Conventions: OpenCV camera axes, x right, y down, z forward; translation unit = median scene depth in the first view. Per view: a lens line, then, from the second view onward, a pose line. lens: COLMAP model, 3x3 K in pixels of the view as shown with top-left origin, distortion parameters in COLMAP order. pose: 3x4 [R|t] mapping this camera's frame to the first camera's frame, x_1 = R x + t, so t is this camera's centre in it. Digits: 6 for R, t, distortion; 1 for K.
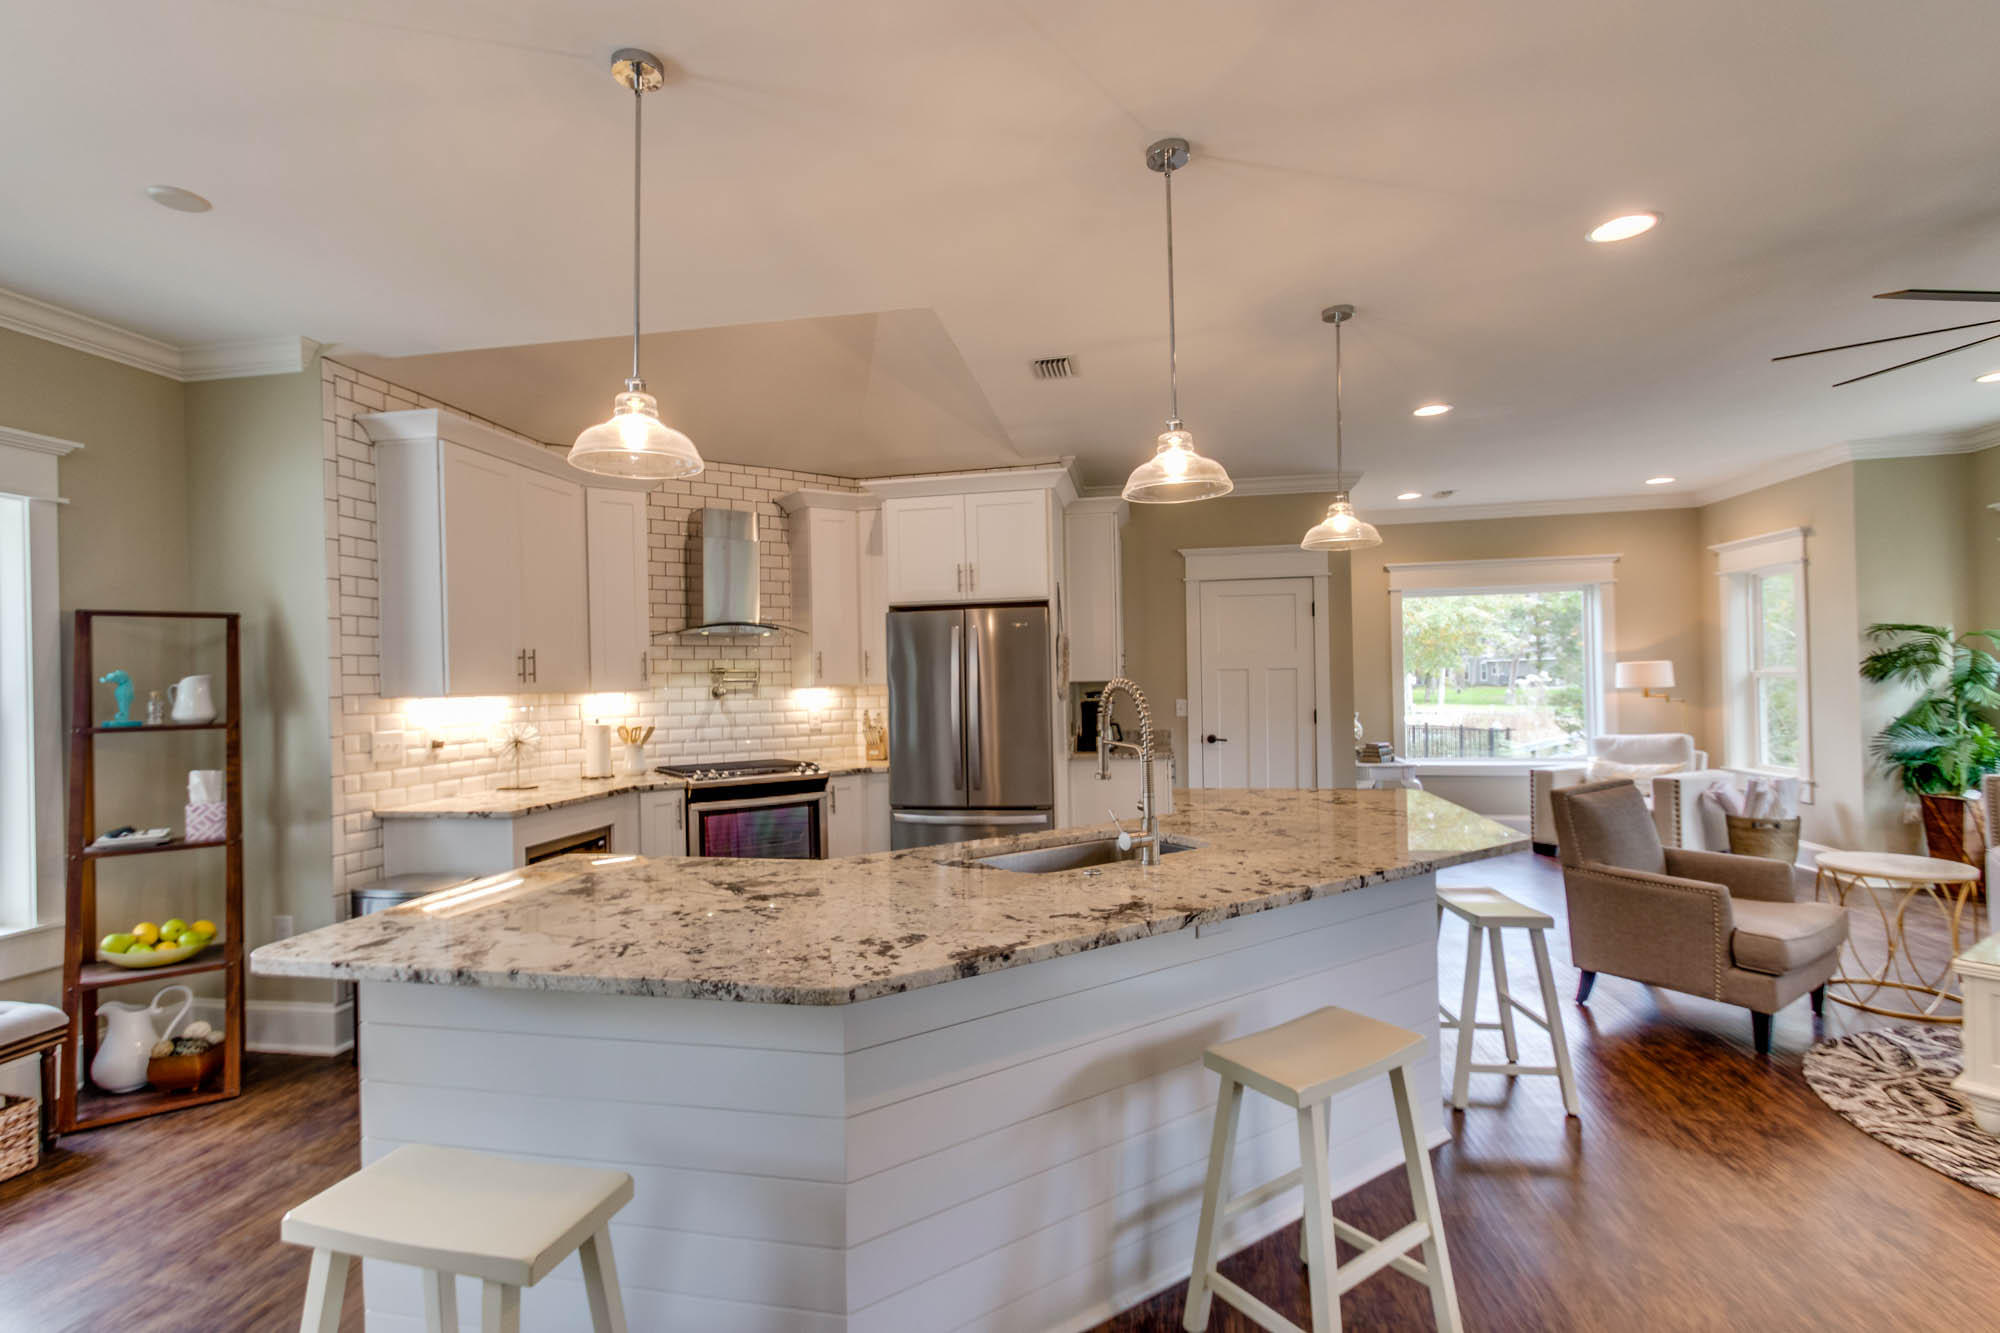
lens RADIAL K [[922.0, 0, 956.8], [0, 922.0, 676.9], [0, 0, 1]] dist [0.029283, -0.000109]
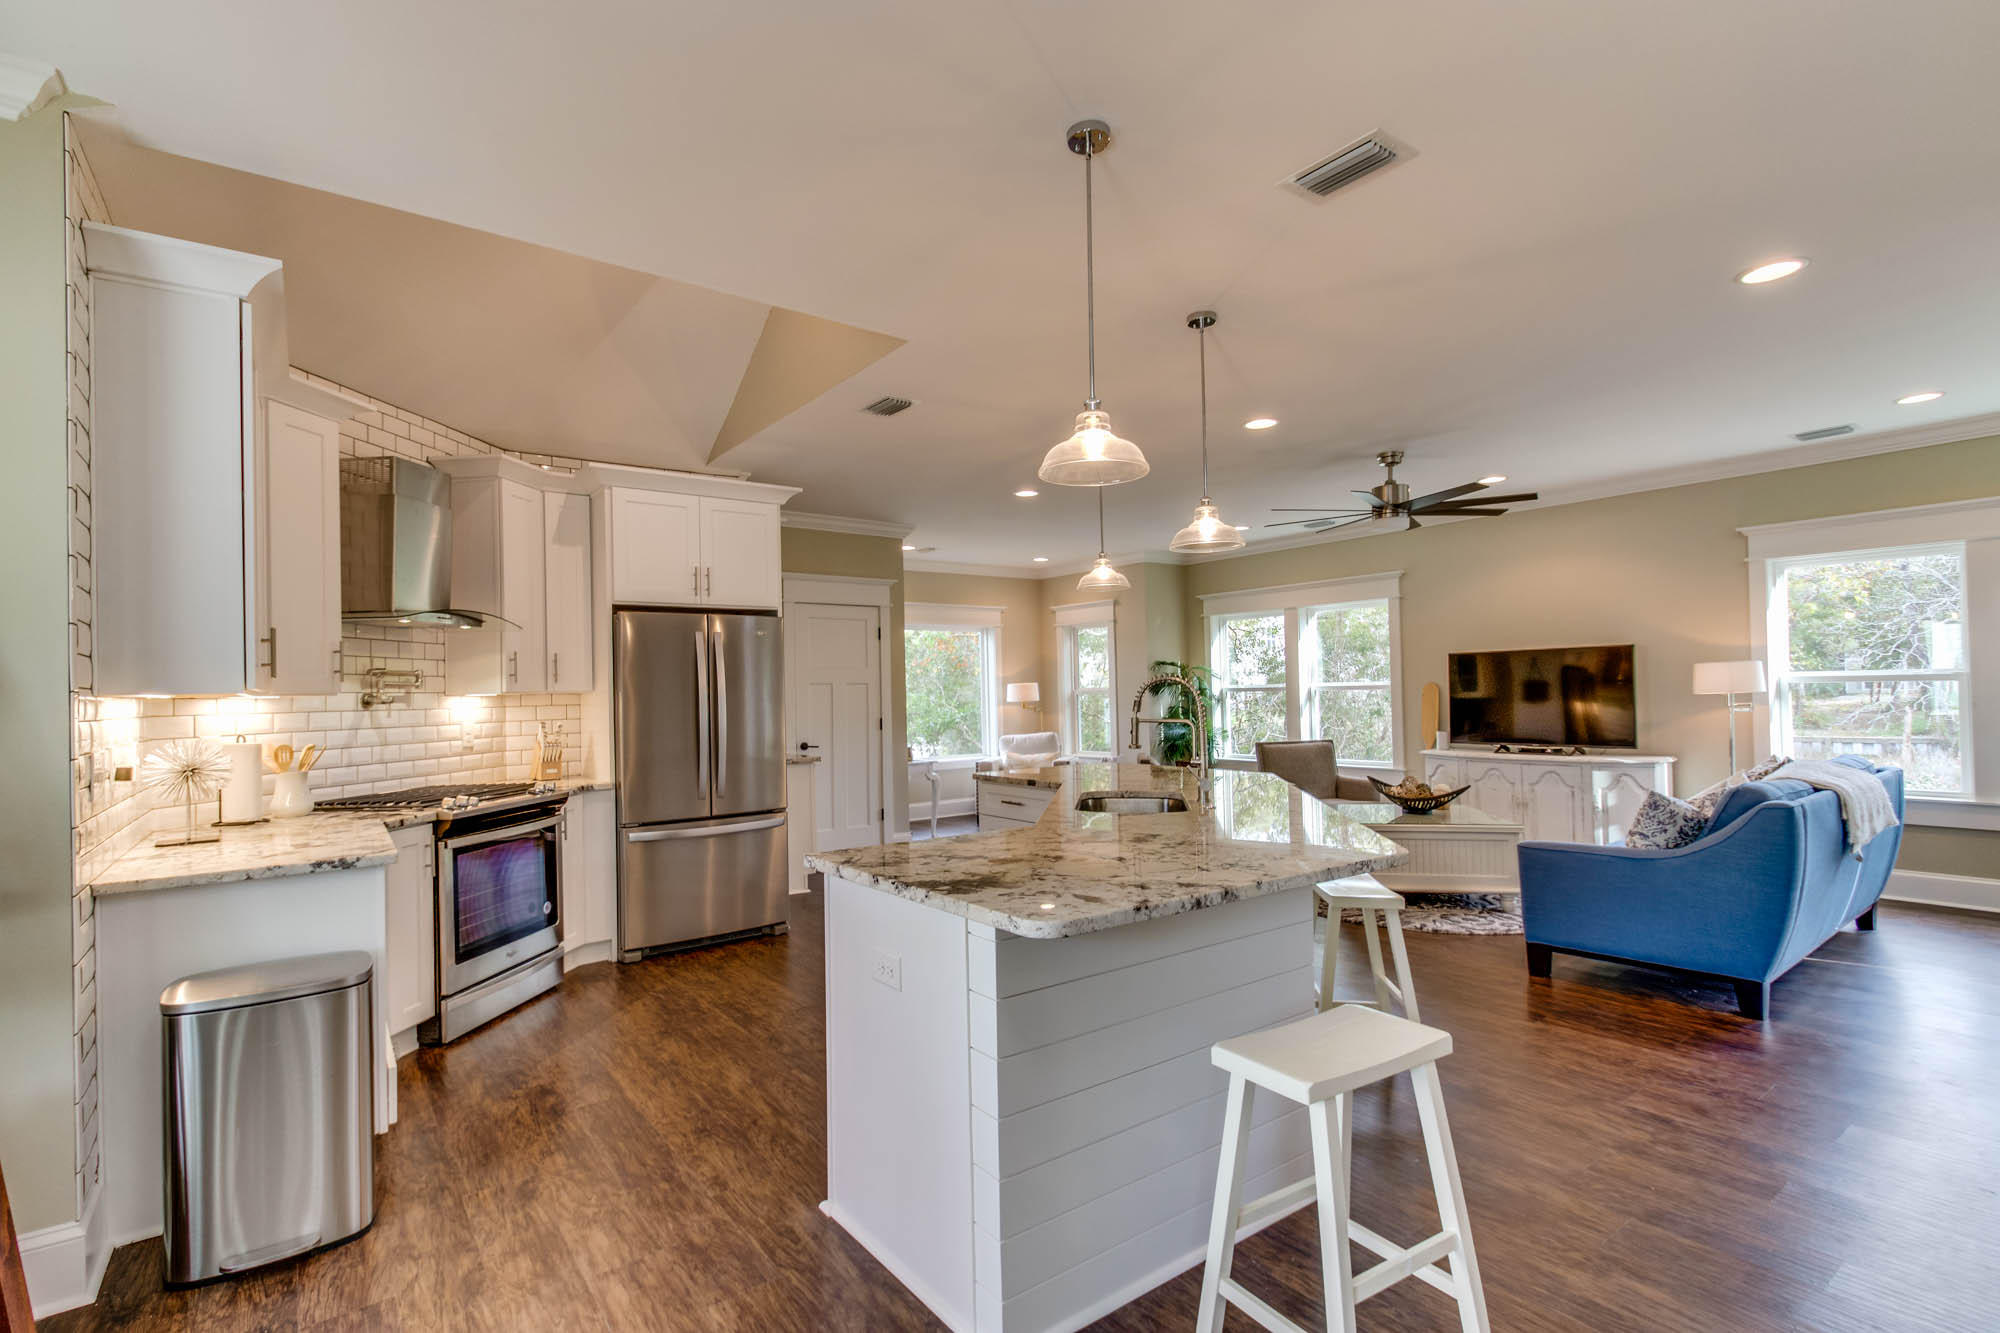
lens RADIAL K [[922.0, 0, 956.8], [0, 922.0, 676.9], [0, 0, 1]] dist [0.029283, -0.000109]
pose [[0.692768, 0.020500, 0.720869, -0.475652], [0.001575, 0.999550, -0.029939, 0.021298], [-0.721159, 0.021876, 0.692424, 0.129702]]
